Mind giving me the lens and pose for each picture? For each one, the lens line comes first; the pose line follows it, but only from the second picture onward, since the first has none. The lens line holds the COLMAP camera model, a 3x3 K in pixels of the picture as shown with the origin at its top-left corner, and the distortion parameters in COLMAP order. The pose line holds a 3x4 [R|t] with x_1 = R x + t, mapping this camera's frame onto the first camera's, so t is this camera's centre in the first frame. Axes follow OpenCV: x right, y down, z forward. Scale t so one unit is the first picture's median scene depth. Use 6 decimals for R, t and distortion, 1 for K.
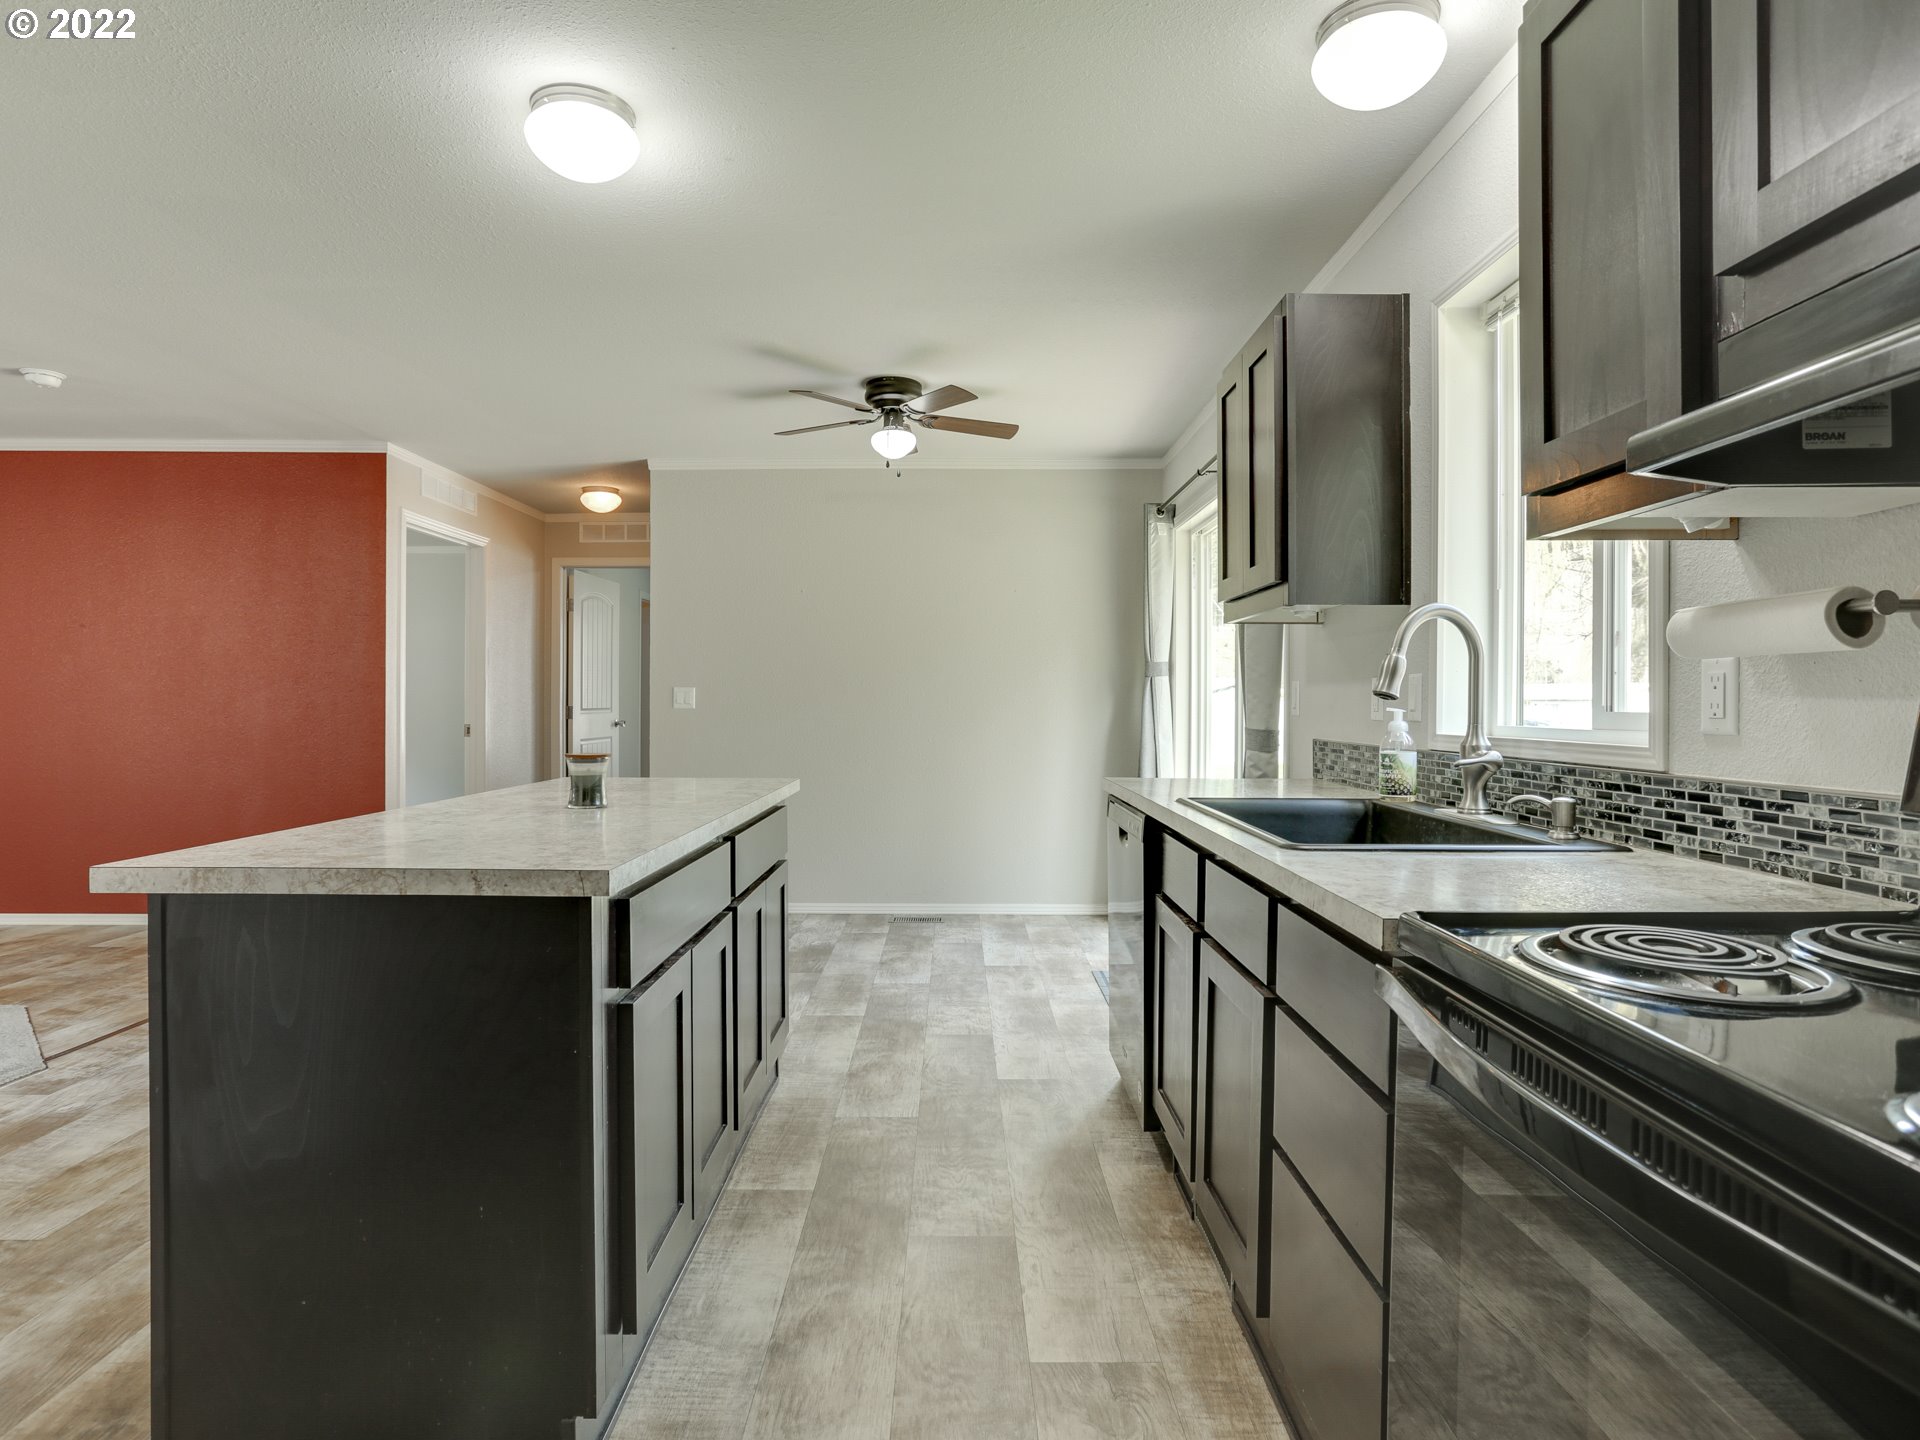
lens RADIAL K [[1056.3, 0, 959.6], [0, 1056.3, 704.3], [0, 0, 1]] dist [-0.039310, 0.022633]
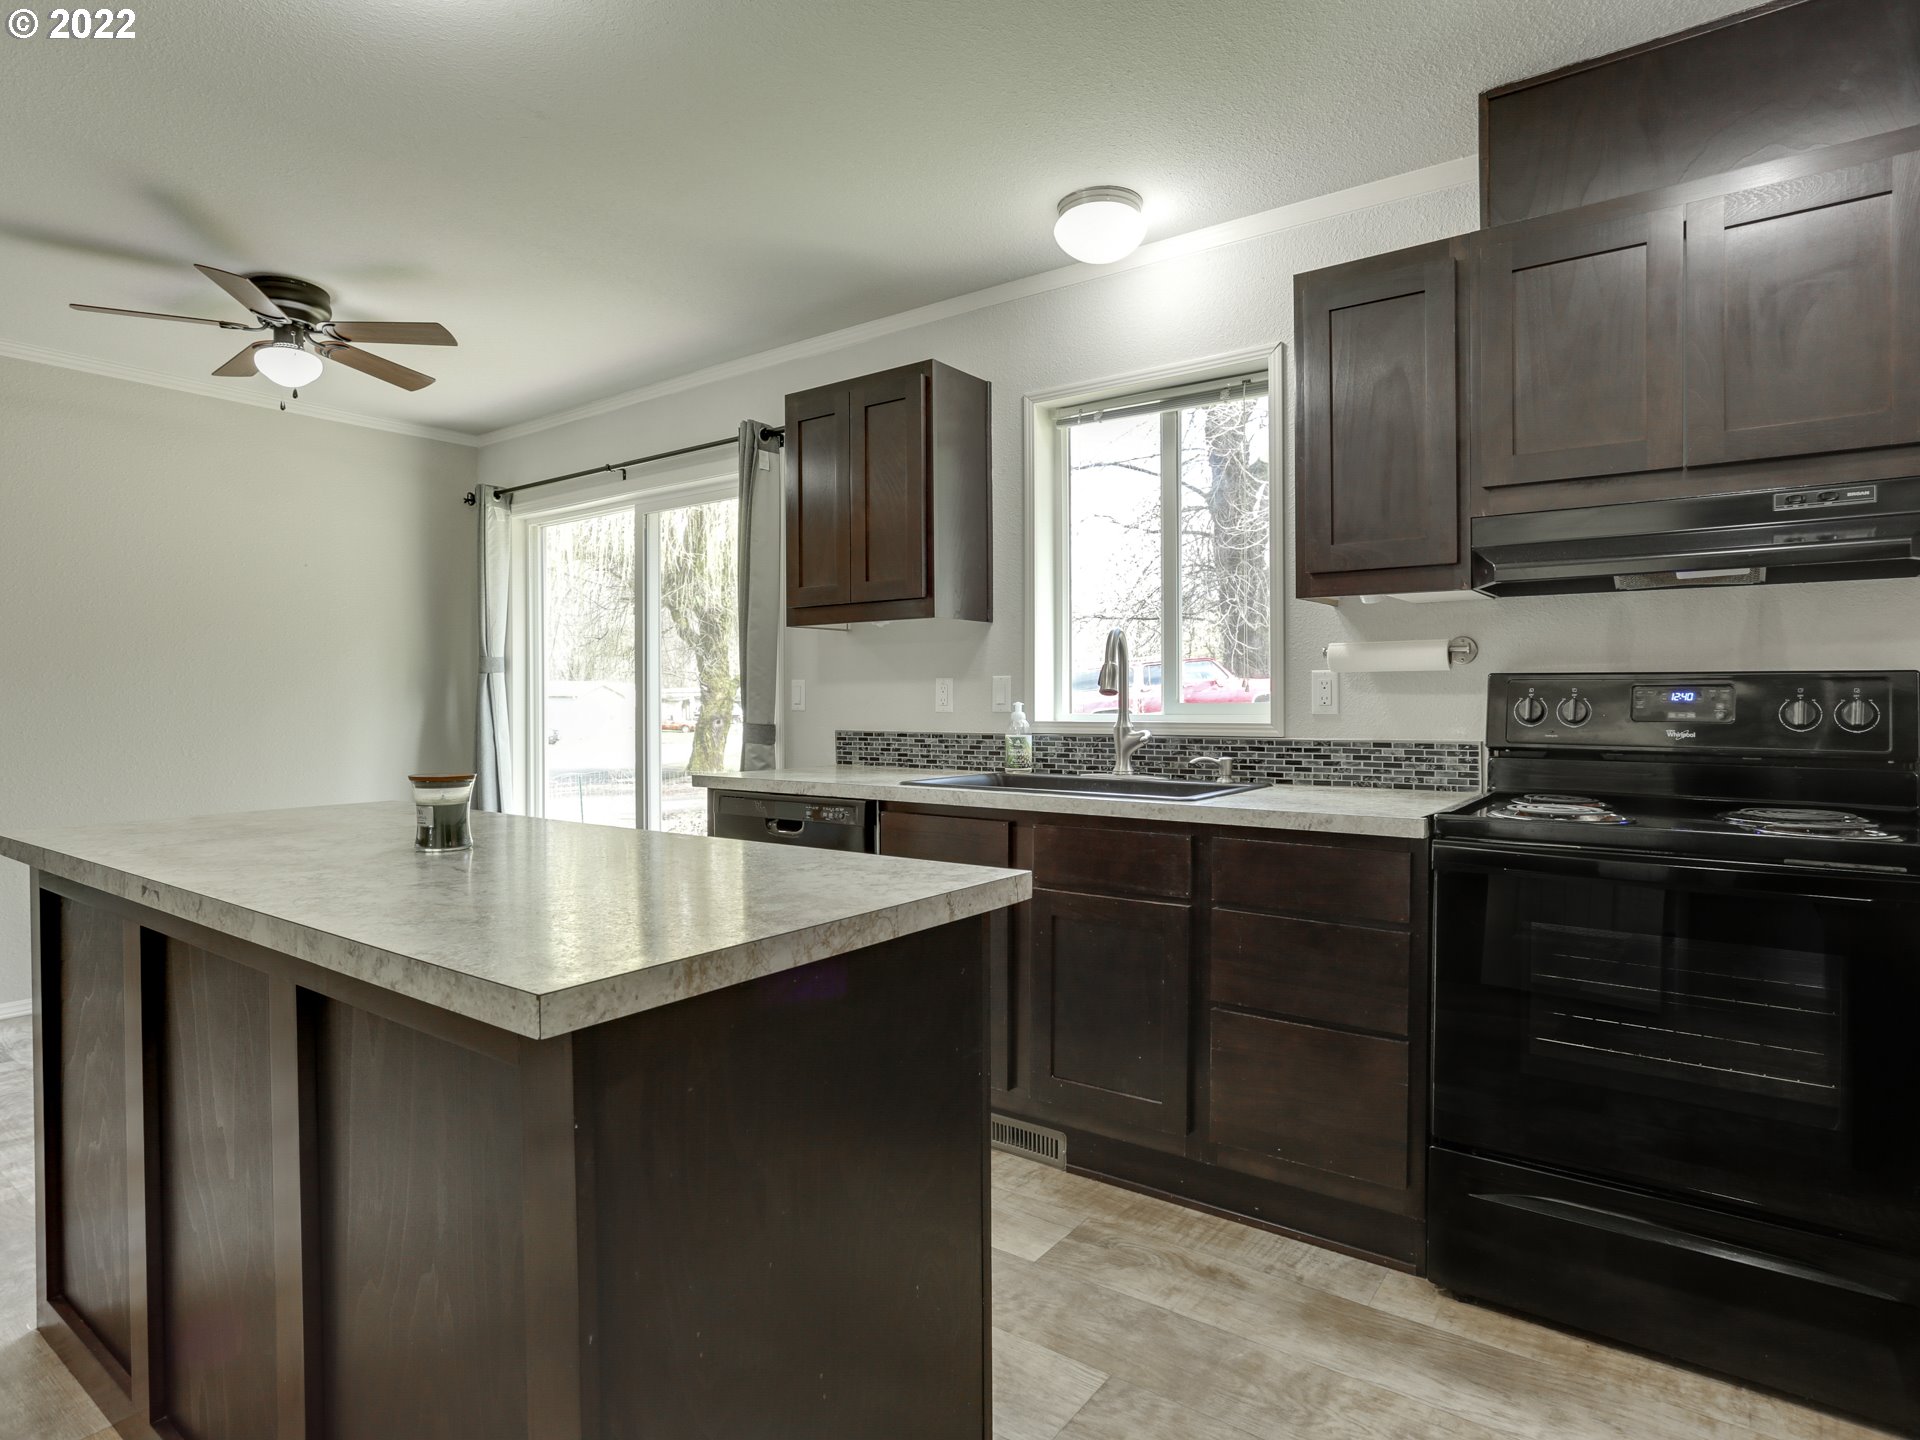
lens RADIAL K [[1056.3, 0, 959.6], [0, 1056.3, 704.3], [0, 0, 1]] dist [-0.039310, 0.022633]
pose [[0.592410, -0.011174, 0.805559, -1.044641], [0.008667, 0.999934, 0.007496, -0.006560], [-0.805590, 0.002541, 0.592468, 0.417241]]
